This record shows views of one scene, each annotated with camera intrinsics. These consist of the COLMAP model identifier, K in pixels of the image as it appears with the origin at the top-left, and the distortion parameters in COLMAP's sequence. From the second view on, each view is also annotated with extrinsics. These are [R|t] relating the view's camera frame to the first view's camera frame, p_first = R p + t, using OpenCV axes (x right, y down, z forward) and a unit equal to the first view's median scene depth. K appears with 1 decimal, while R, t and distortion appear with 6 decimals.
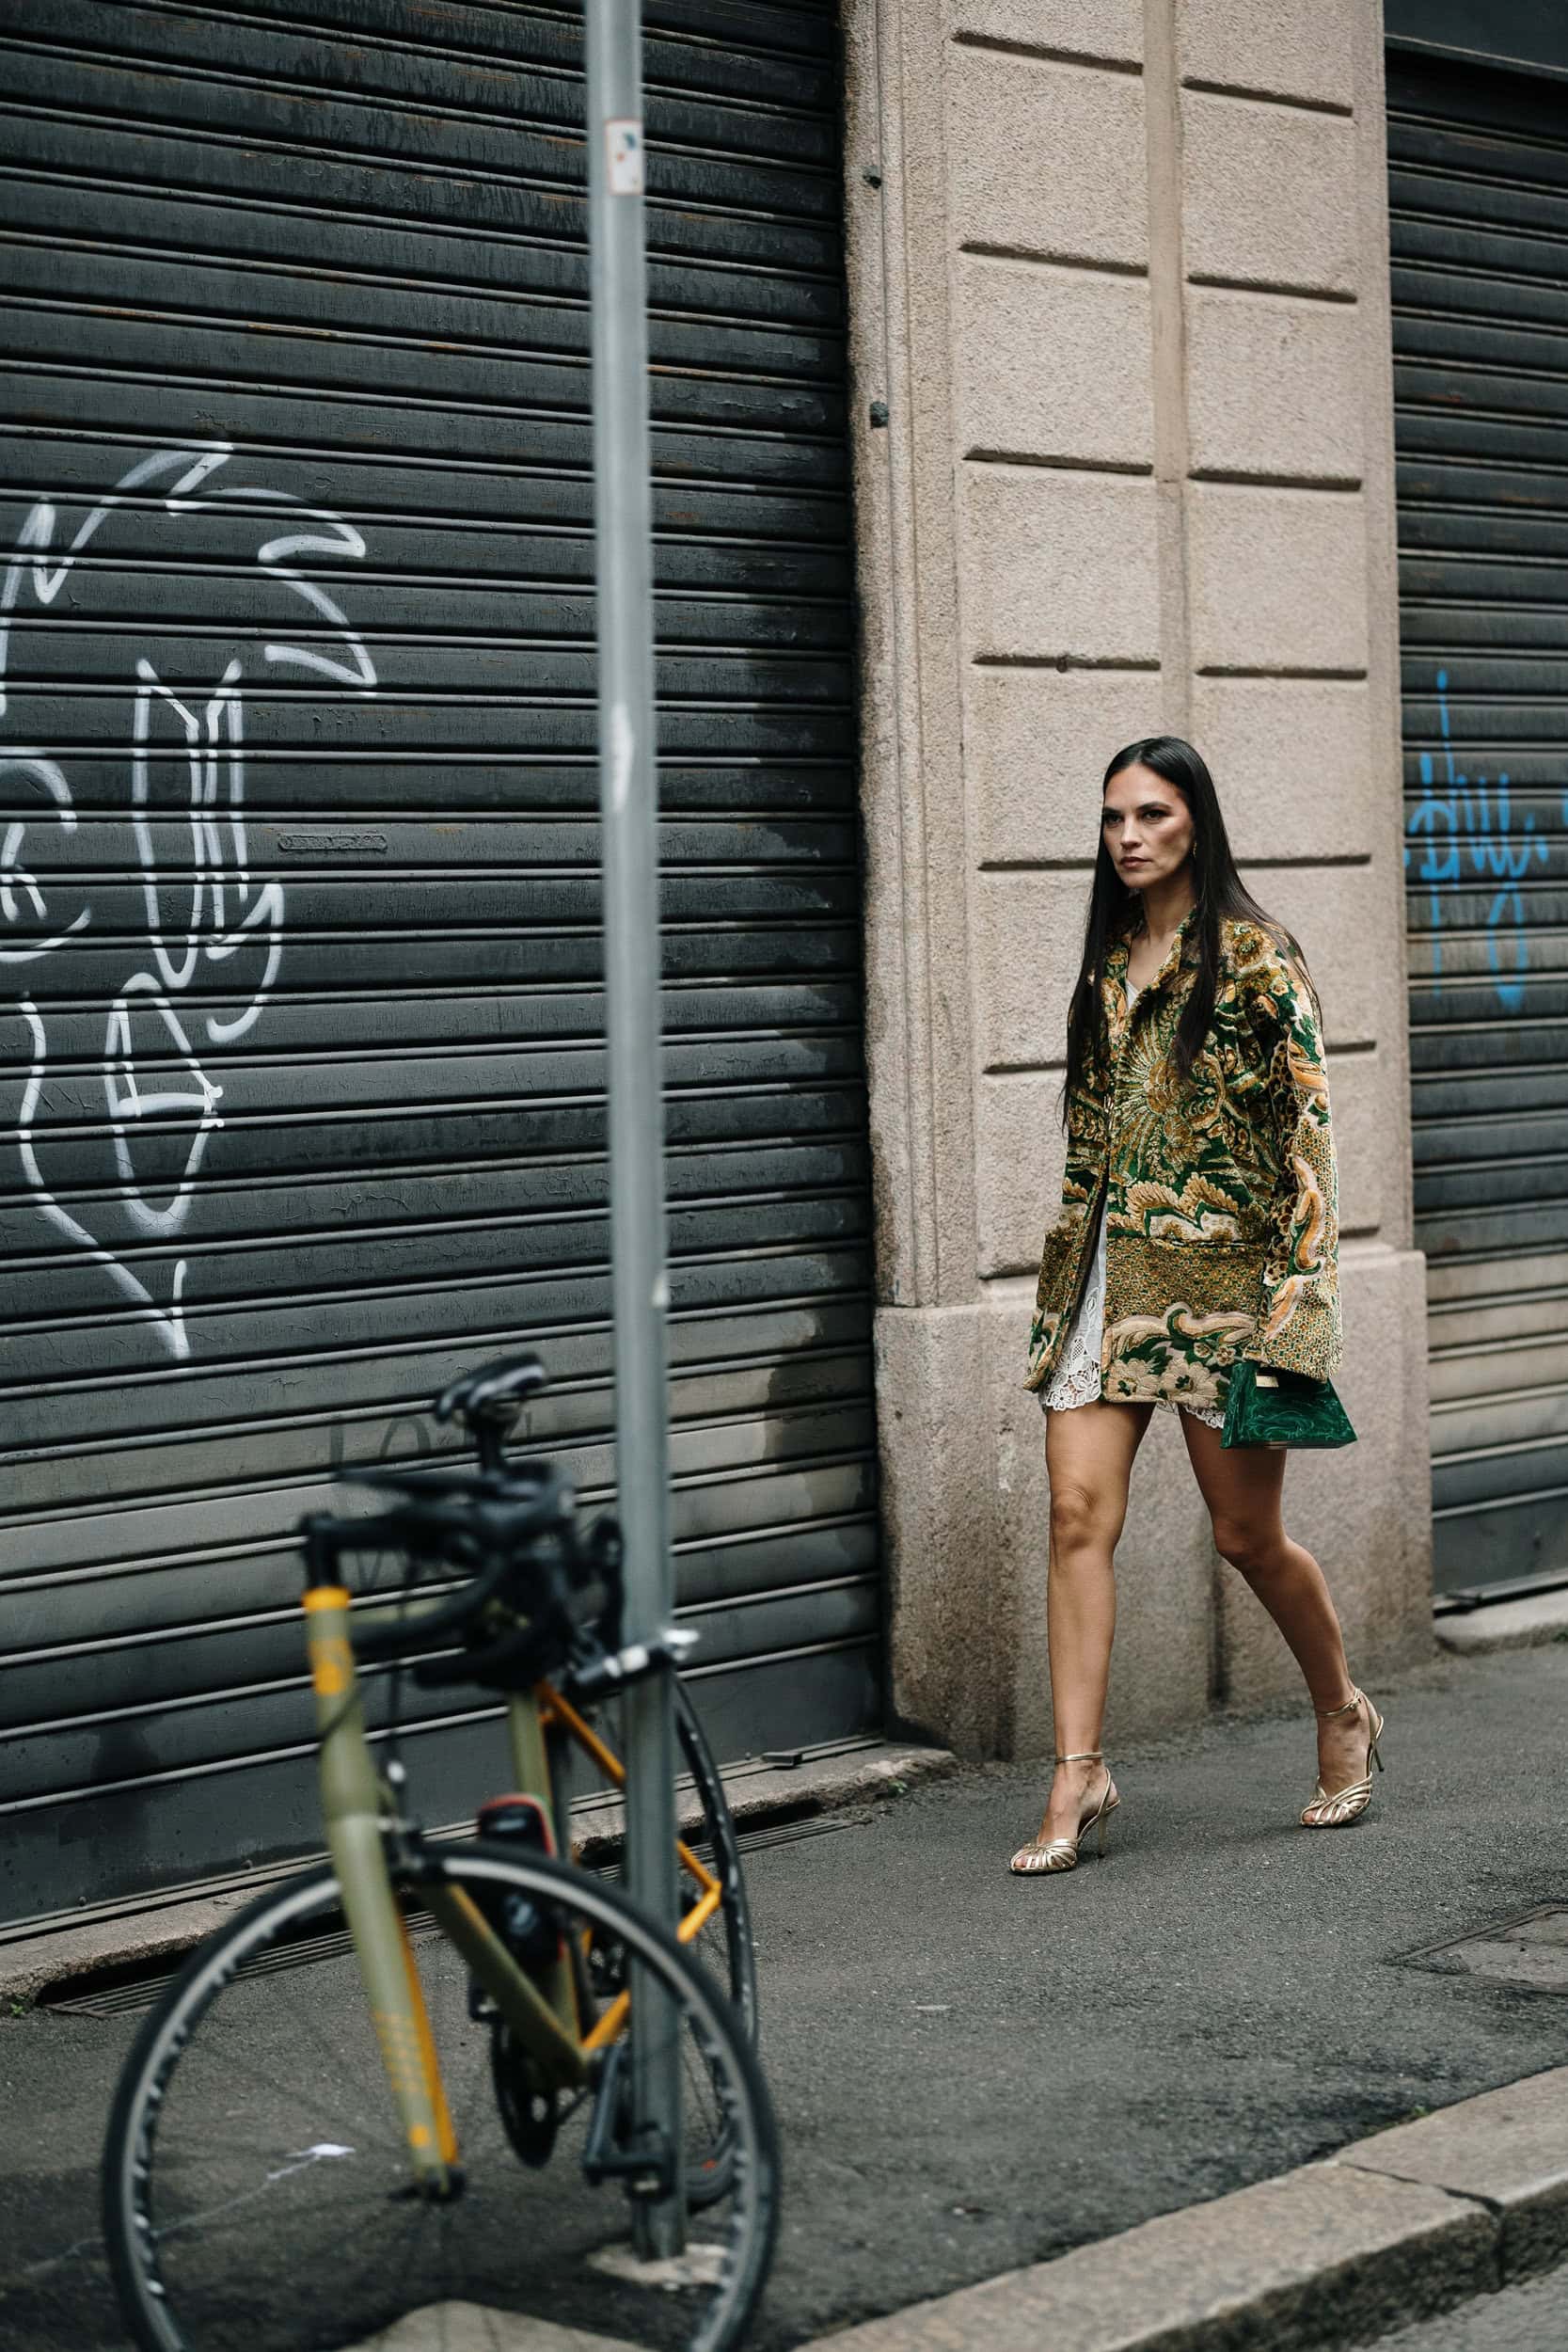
lens RADIAL K [[5758.6, 0, 855.1], [0, 5758.6, 1176.0], [0, 0, 1]] dist [0.030357, -0.093600]
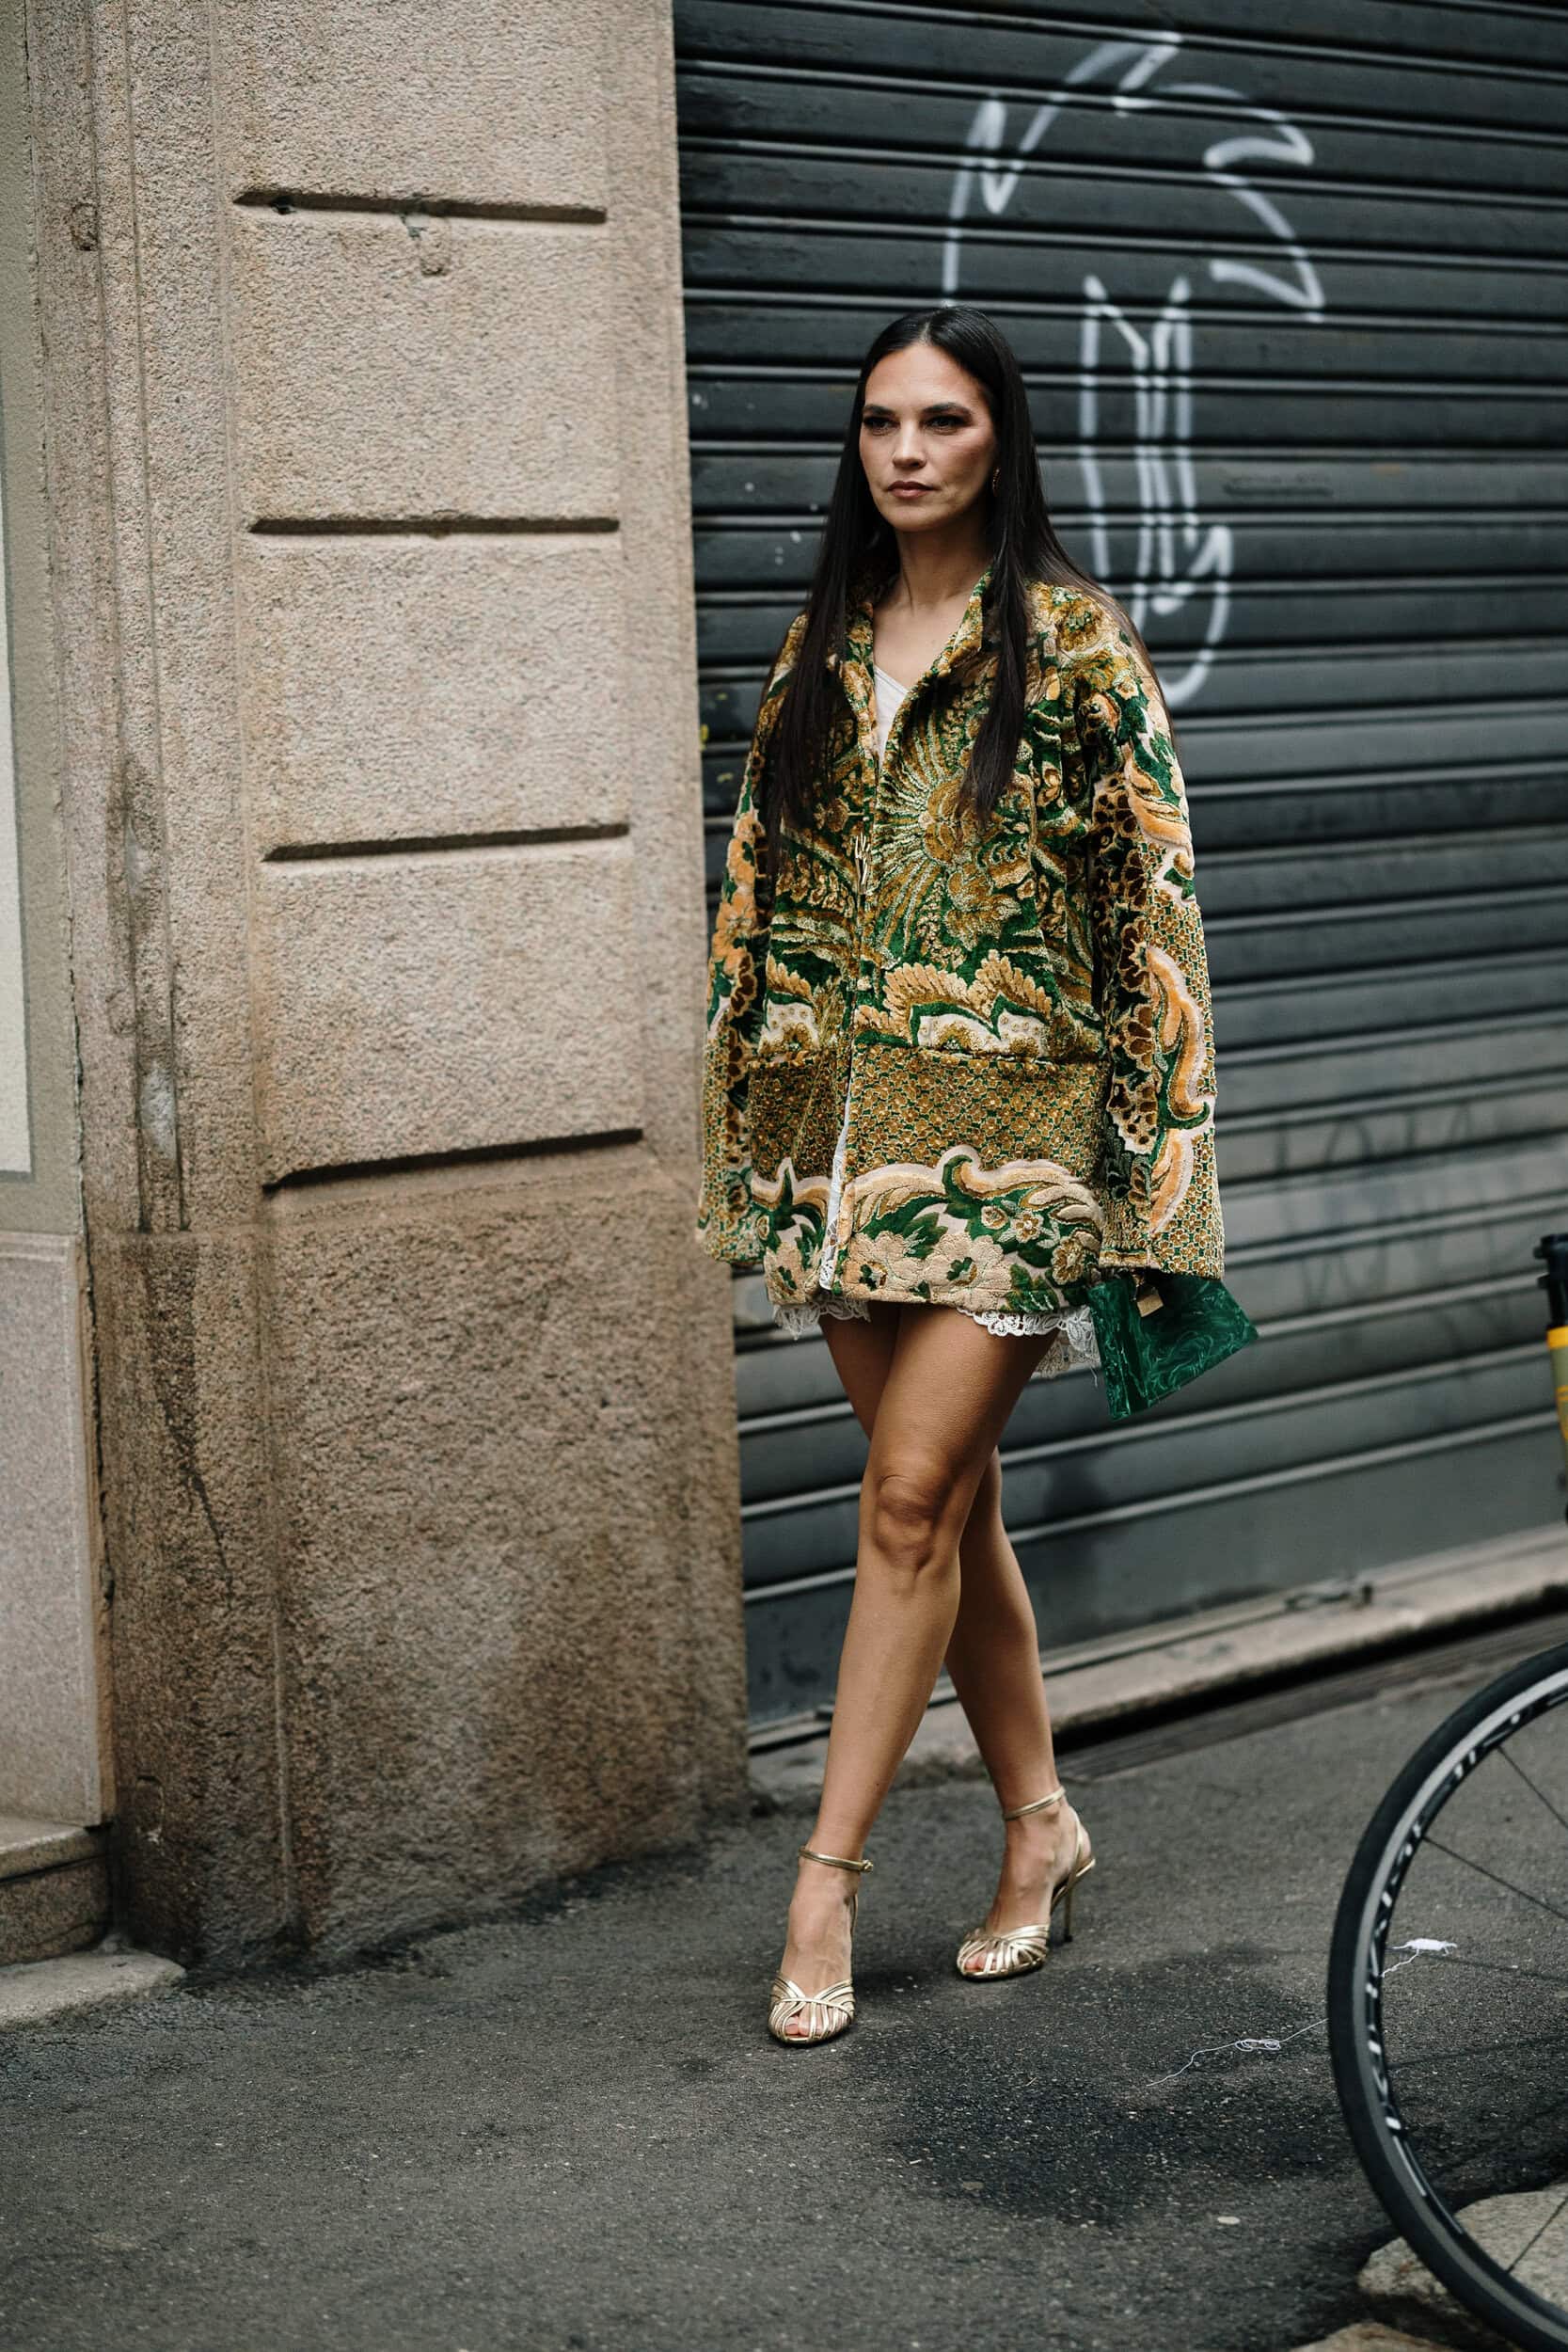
lens RADIAL K [[5758.6, 0, 855.1], [0, 5758.6, 1176.0], [0, 0, 1]] dist [0.030357, -0.093600]
pose [[0.998090, 0.002476, -0.061722, -0.102961], [0.000774, 0.998617, 0.052569, 0.003038], [0.061767, -0.052517, 0.996708, 0.094065]]
